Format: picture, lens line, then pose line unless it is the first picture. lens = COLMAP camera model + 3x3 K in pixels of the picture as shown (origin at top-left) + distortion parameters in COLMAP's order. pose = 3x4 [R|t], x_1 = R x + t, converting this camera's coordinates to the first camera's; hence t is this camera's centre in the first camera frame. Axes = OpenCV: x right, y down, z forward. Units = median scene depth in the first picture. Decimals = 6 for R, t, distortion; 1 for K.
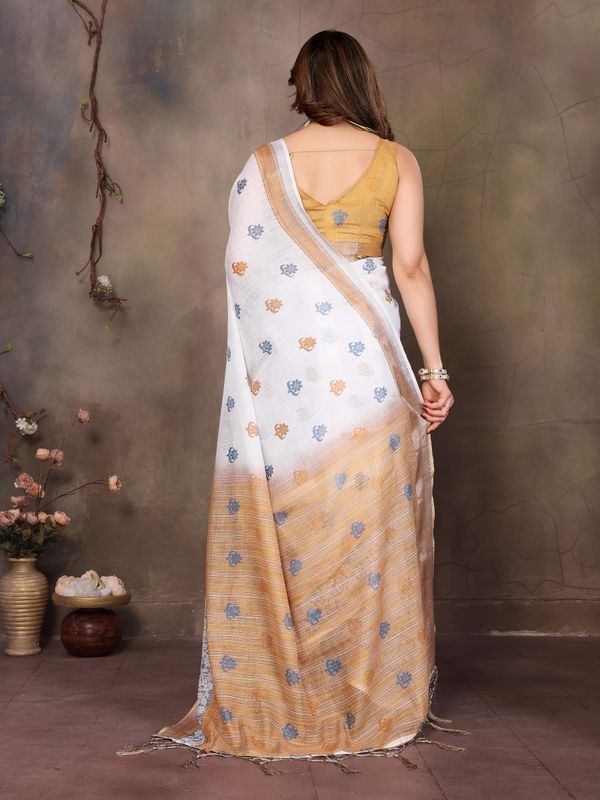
lens RADIAL K [[1149.8, 0, 301.1], [0, 1149.8, 395.7], [0, 0, 1]] dist [0.042526, 0.000000]
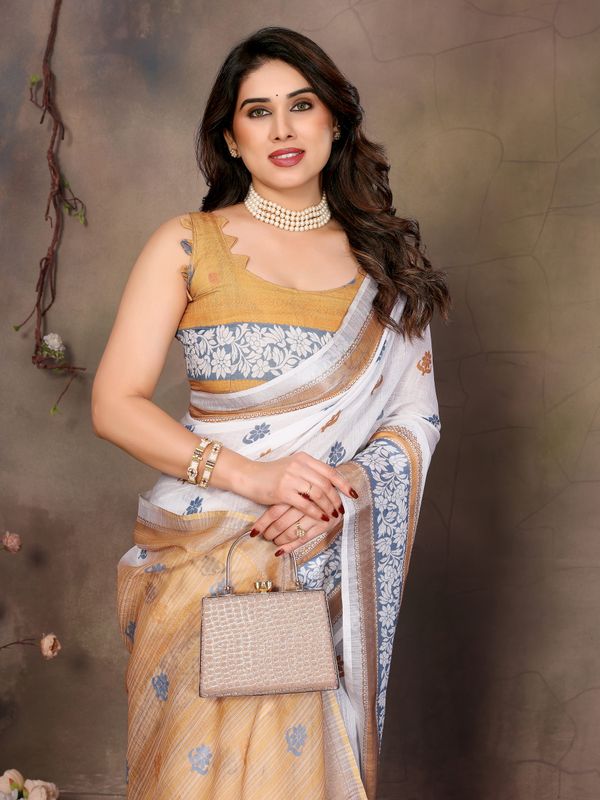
lens RADIAL K [[1212.1, 0, 303.7], [0, 1212.1, 399.0], [0, 0, 1]] dist [0.060049, 0.000000]
pose [[0.997817, 0.040257, -0.052344, 0.019102], [-0.038003, 0.998336, 0.043364, -0.099442], [0.054002, -0.041280, 0.997687, 0.266899]]
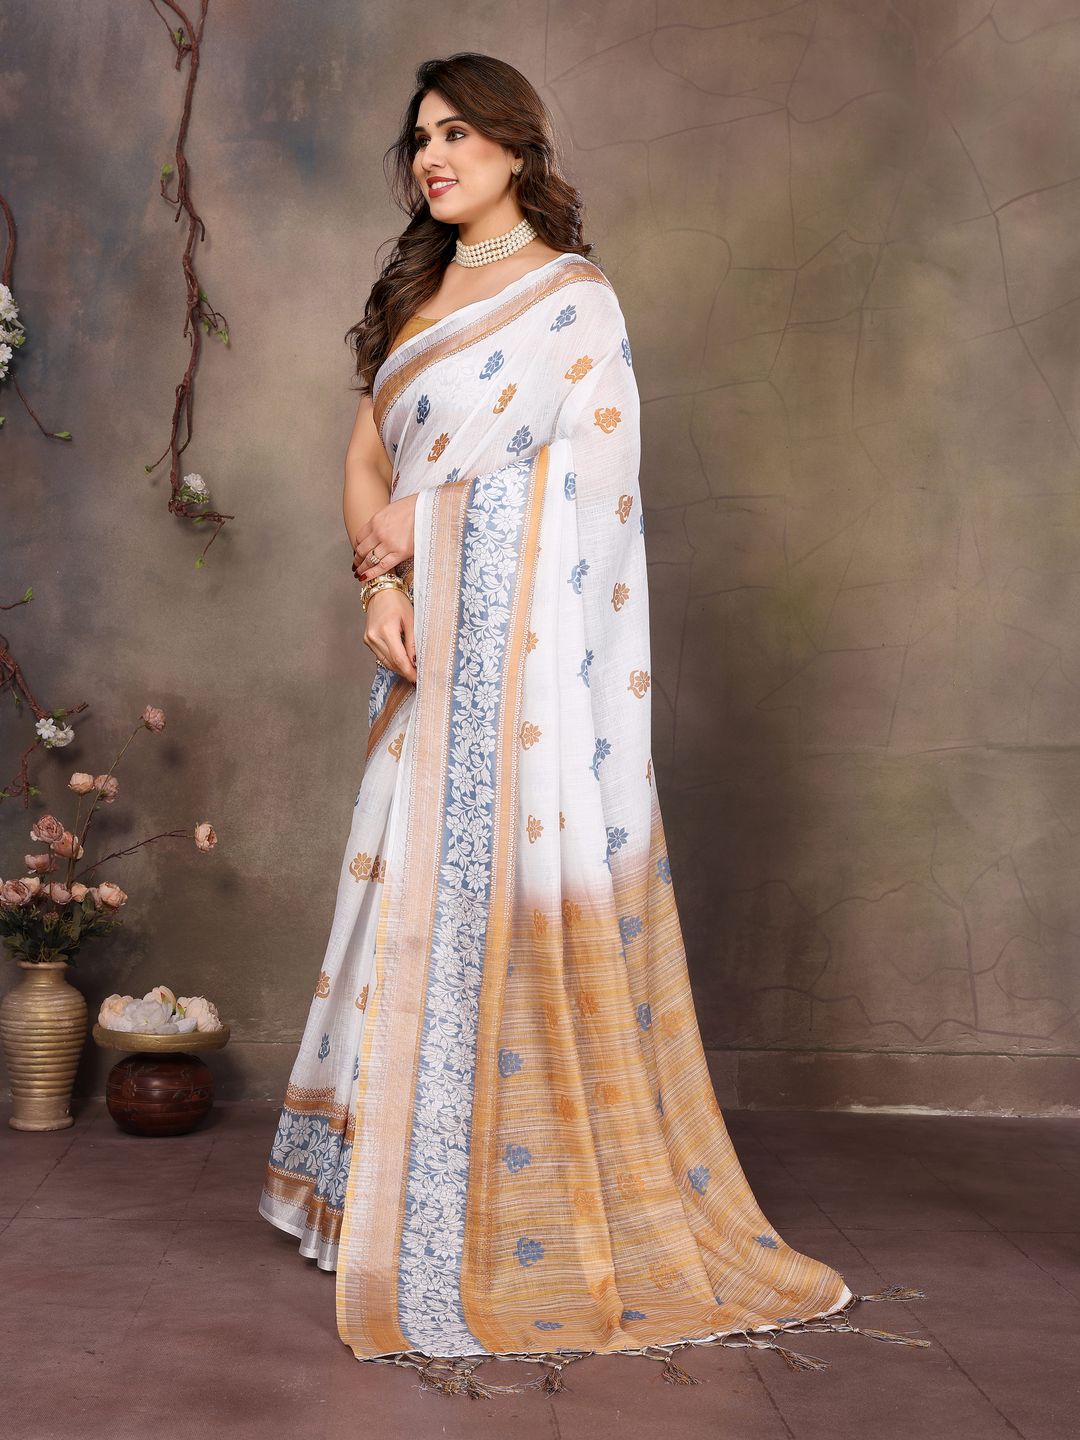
lens RADIAL K [[1912.4, 0, 531.2], [0, 1912.4, 719.2], [0, 0, 1]] dist [0.030888, 0.000000]
pose [[0.999701, 0.023907, 0.005171, -0.005526], [-0.023996, 0.999552, 0.017865, -0.003113], [-0.004741, -0.017984, 0.999827, 0.042163]]
